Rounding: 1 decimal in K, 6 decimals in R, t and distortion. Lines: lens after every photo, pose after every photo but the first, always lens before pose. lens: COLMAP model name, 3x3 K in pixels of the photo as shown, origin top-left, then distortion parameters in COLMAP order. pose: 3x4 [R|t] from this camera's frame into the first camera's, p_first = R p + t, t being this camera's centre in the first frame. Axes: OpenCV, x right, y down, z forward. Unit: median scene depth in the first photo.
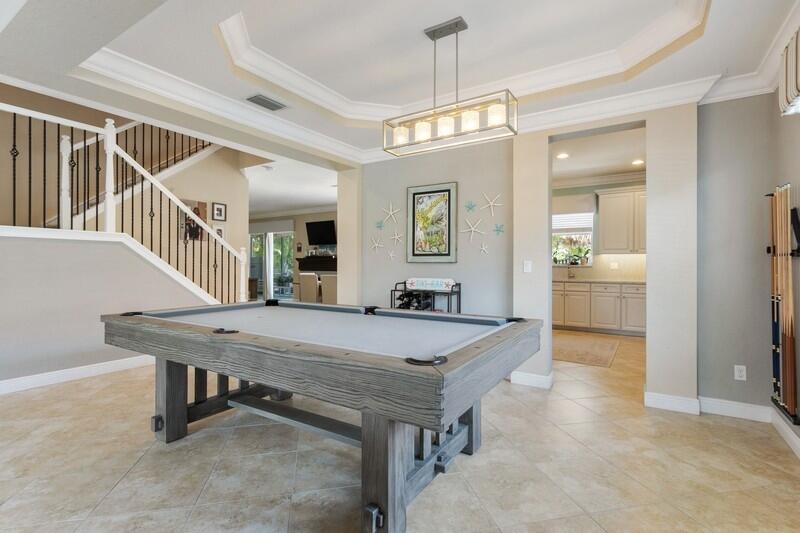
lens RADIAL K [[382.9, 0, 401.8], [0, 382.9, 261.3], [0, 0, 1]] dist [-0.005644, -0.000104]
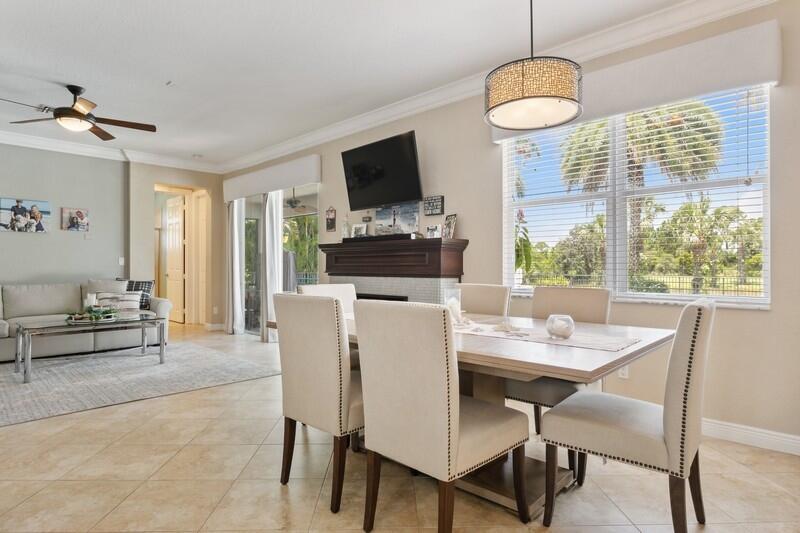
lens RADIAL K [[453.9, 0, 400.0], [0, 453.9, 266.5], [0, 0, 1]] dist [-0.003319, -0.000906]
pose [[0.979405, -0.003191, -0.201880, -0.148610], [0.005266, 0.999939, 0.009740, 0.016733], [0.201836, -0.010603, 0.979362, 0.829476]]
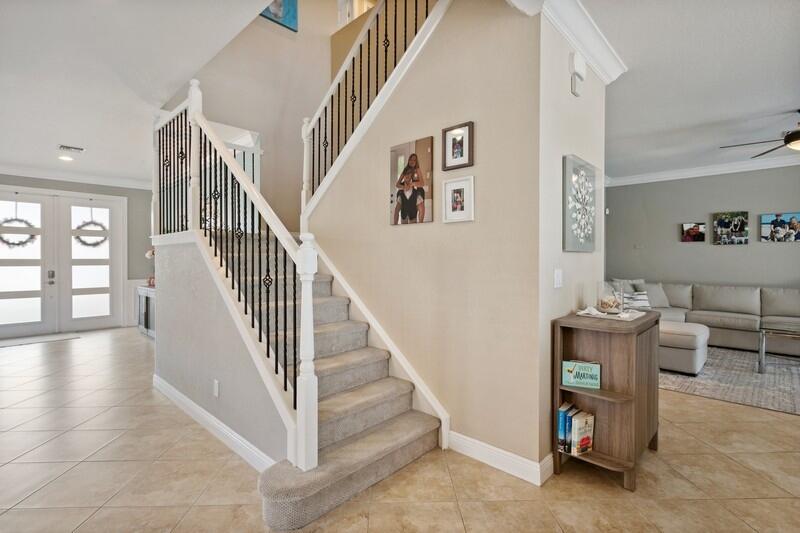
lens RADIAL K [[382.9, 0, 401.8], [0, 382.9, 261.3], [0, 0, 1]] dist [-0.005644, -0.000104]
pose [[-0.198105, 0.001748, -0.980179, -0.057656], [0.009199, 0.999958, -0.000076, -0.006942], [0.980138, -0.009032, -0.198112, 0.876180]]
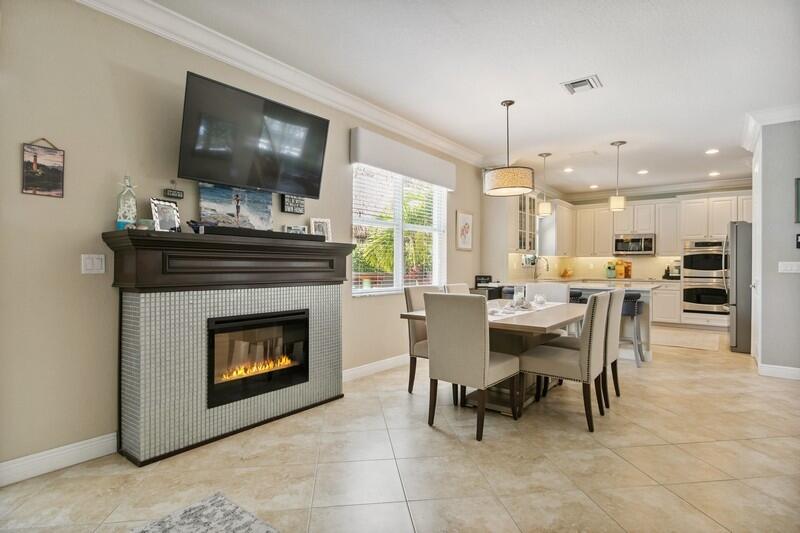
lens RADIAL K [[422.6, 0, 399.1], [0, 422.6, 253.9], [0, 0, 1]] dist [0.002581, 0.000480]
pose [[0.084550, 0.023644, 0.996139, -0.711690], [-0.015111, 0.999634, -0.022445, 0.011019], [-0.996305, -0.013155, 0.084877, 1.267514]]
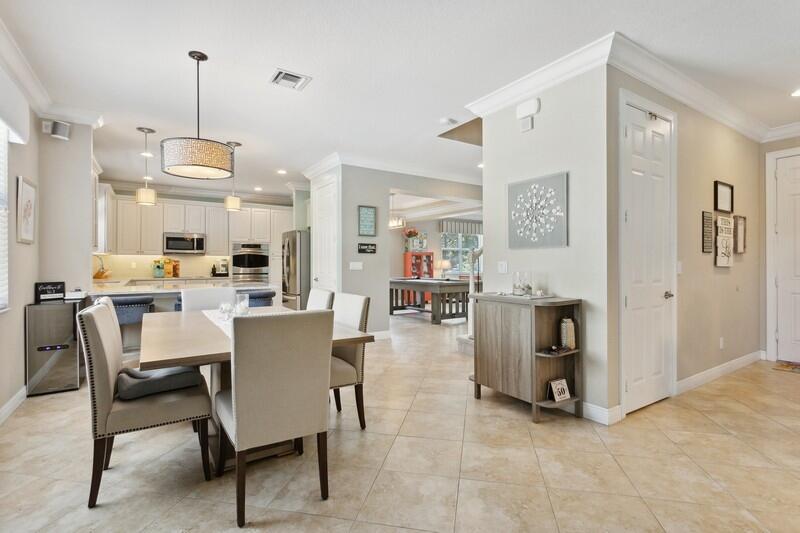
lens RADIAL K [[382.9, 0, 401.8], [0, 382.9, 261.3], [0, 0, 1]] dist [-0.005644, -0.000104]
pose [[-0.910187, -0.001779, 0.414193, -0.480454], [-0.007556, 0.999896, -0.012308, 0.007461], [-0.414128, -0.014332, -0.910106, 1.447368]]
